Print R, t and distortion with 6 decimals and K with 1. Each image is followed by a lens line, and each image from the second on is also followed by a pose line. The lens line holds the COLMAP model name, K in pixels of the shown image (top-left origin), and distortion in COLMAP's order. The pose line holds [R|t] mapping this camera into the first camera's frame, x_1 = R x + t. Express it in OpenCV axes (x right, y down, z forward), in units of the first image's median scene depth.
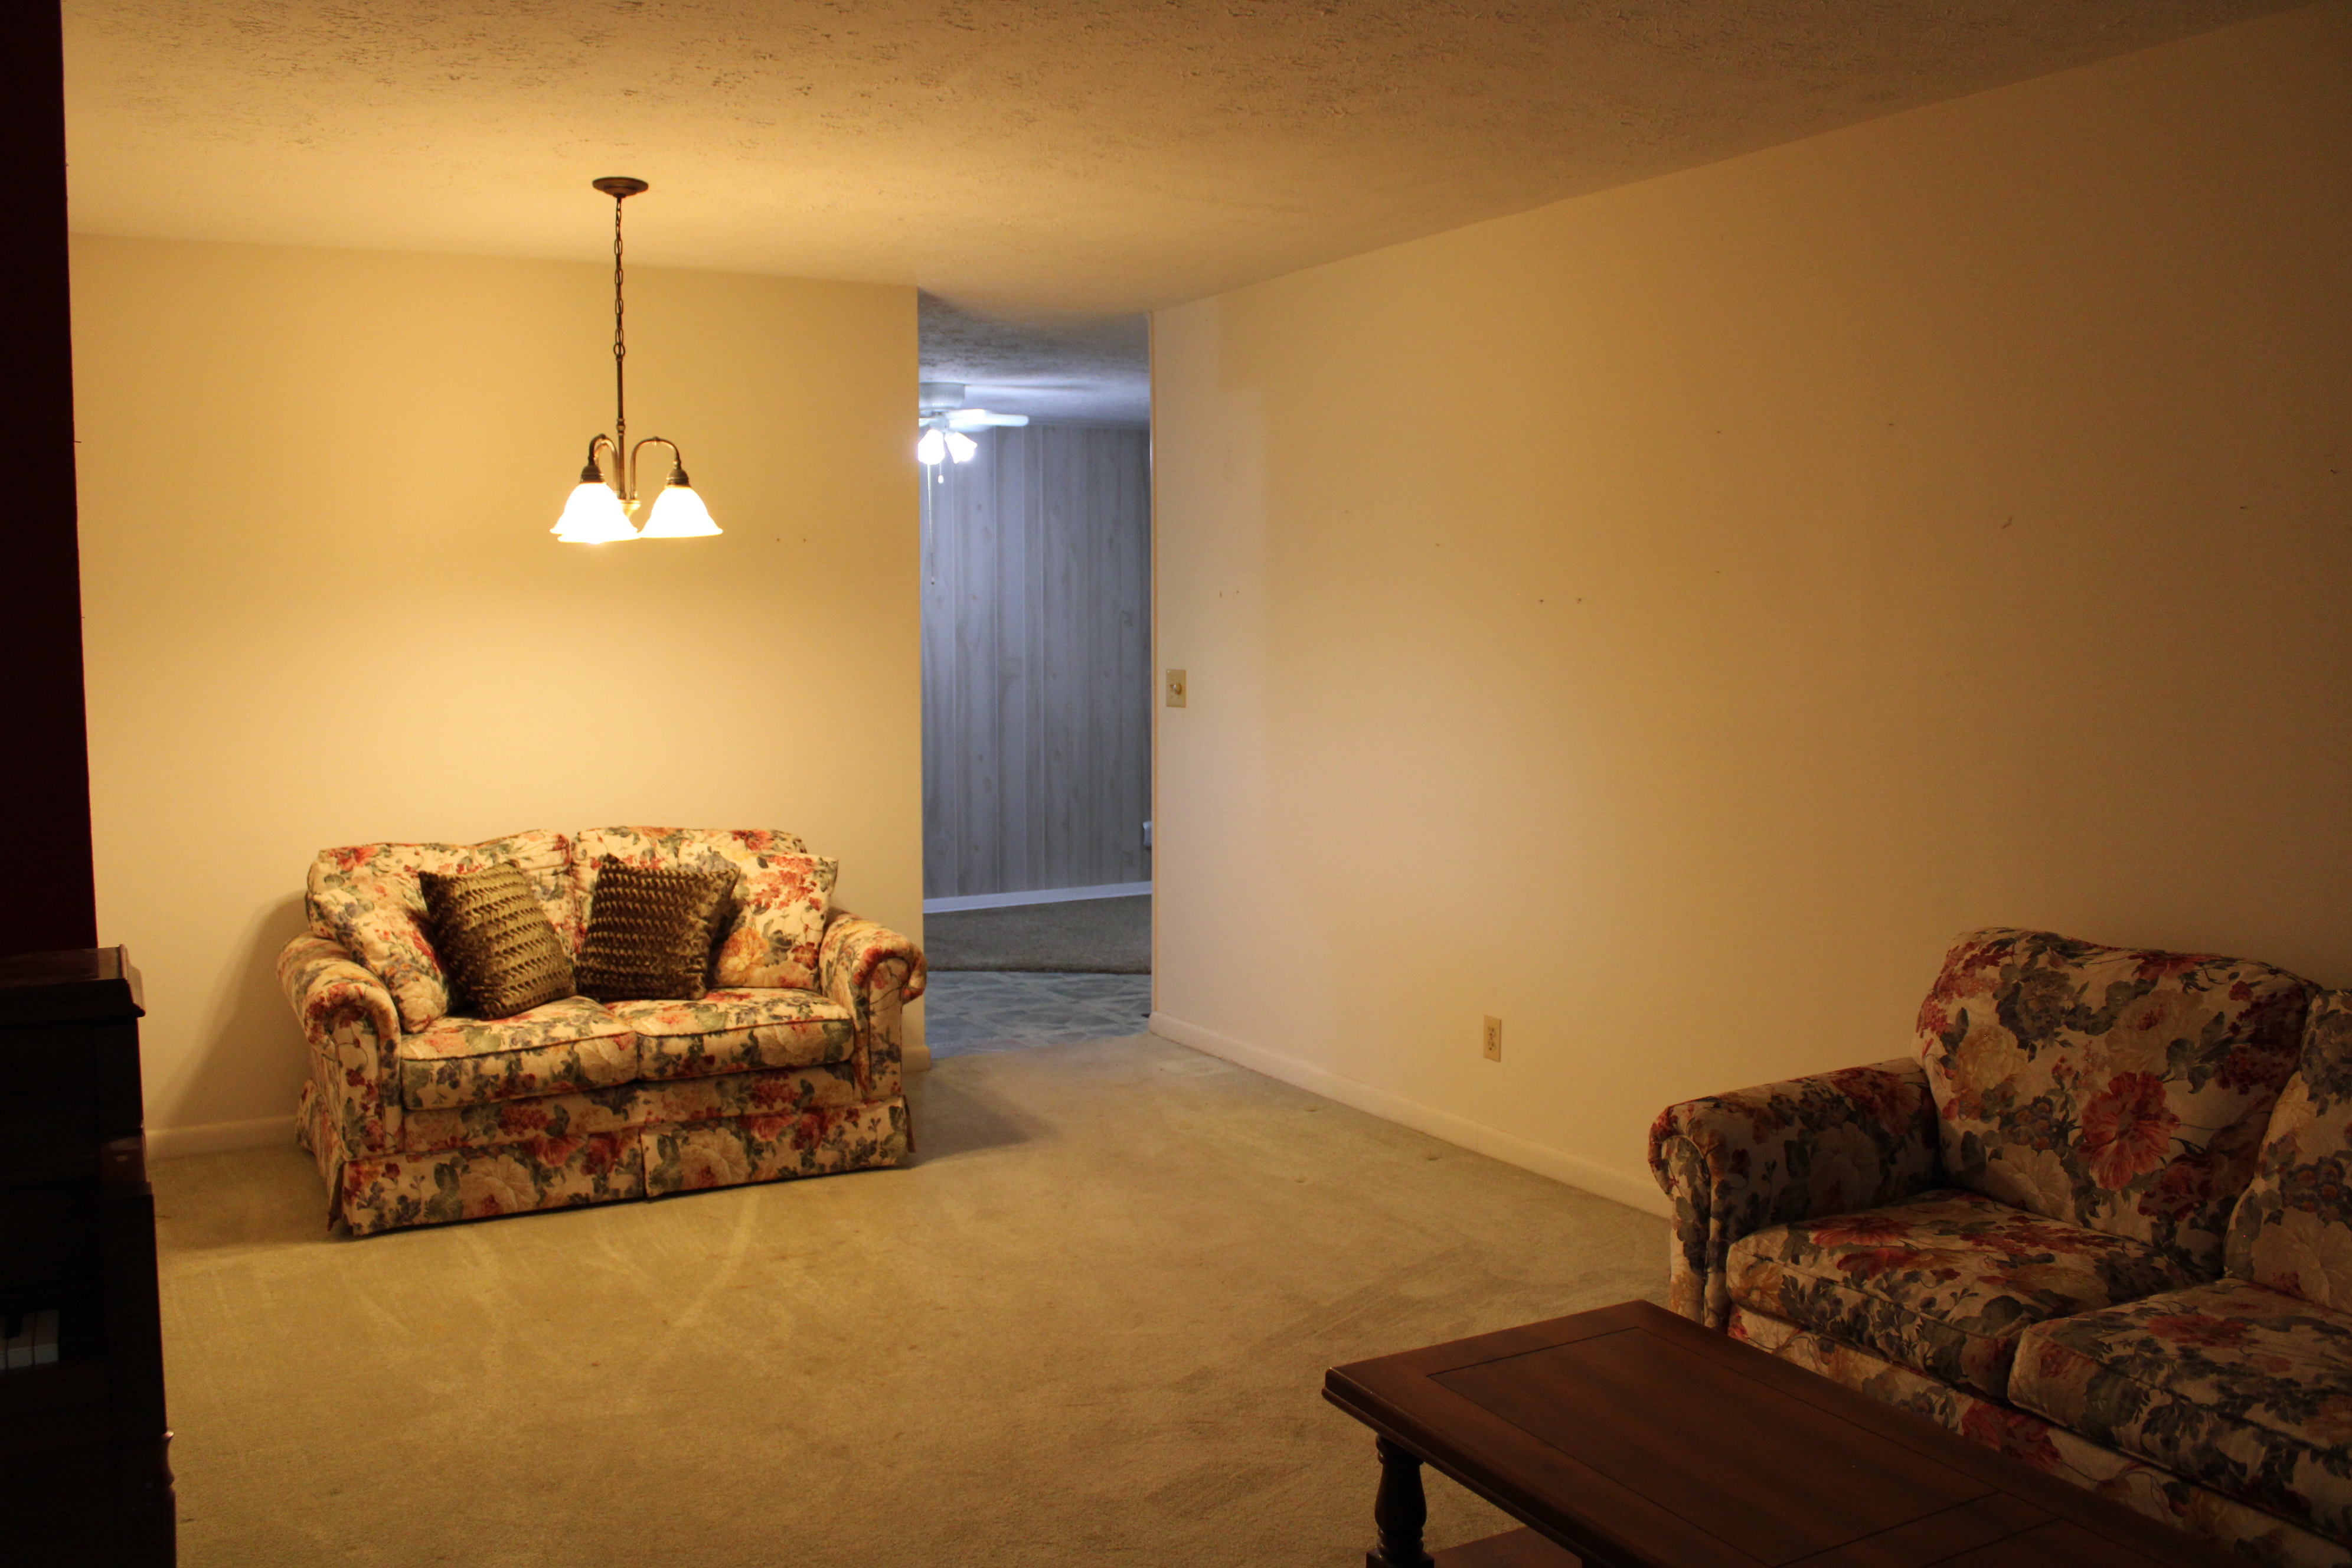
lens RADIAL K [[1984.9, 0, 1176.0], [0, 1984.9, 784.0], [0, 0, 1]] dist [-0.179008, 0.160688]
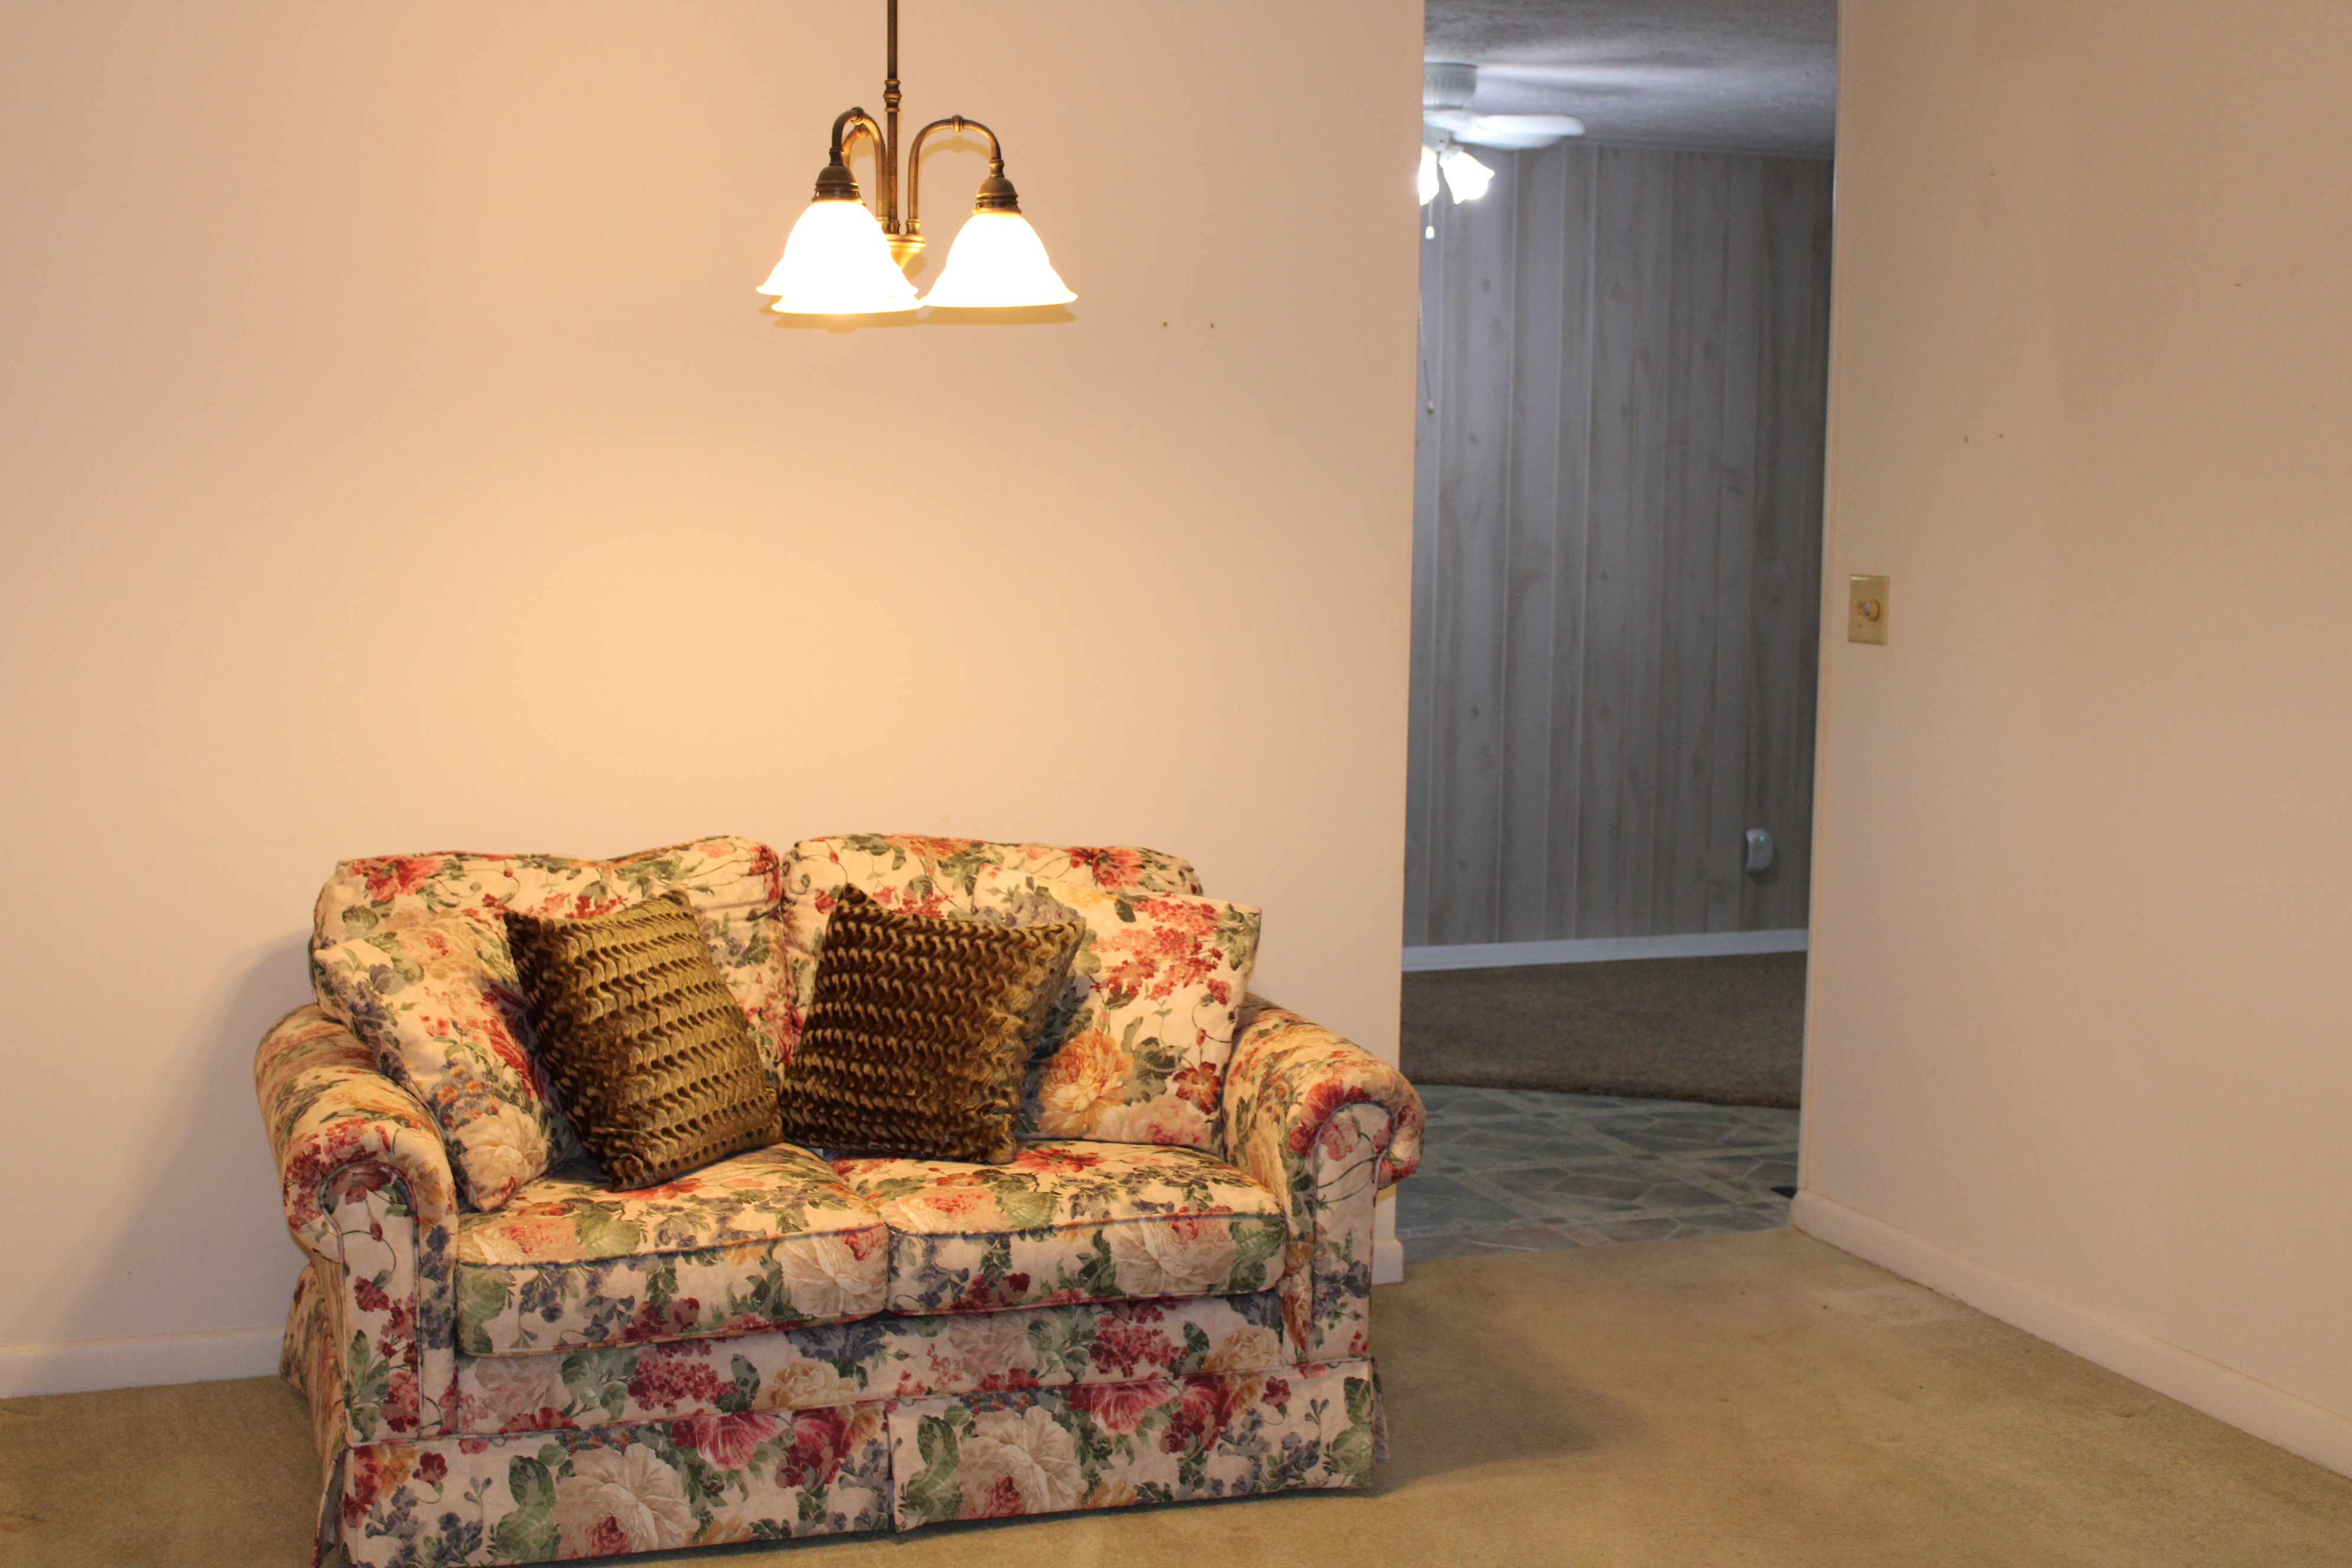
lens RADIAL K [[3073.3, 0, 1176.0], [0, 3073.3, 784.0], [0, 0, 1]] dist [-0.089959, 0.054506]
pose [[0.983890, 0.034501, -0.175417, -0.052522], [-0.031668, 0.999319, 0.018927, -0.013508], [0.175950, -0.013067, 0.984312, 0.179156]]
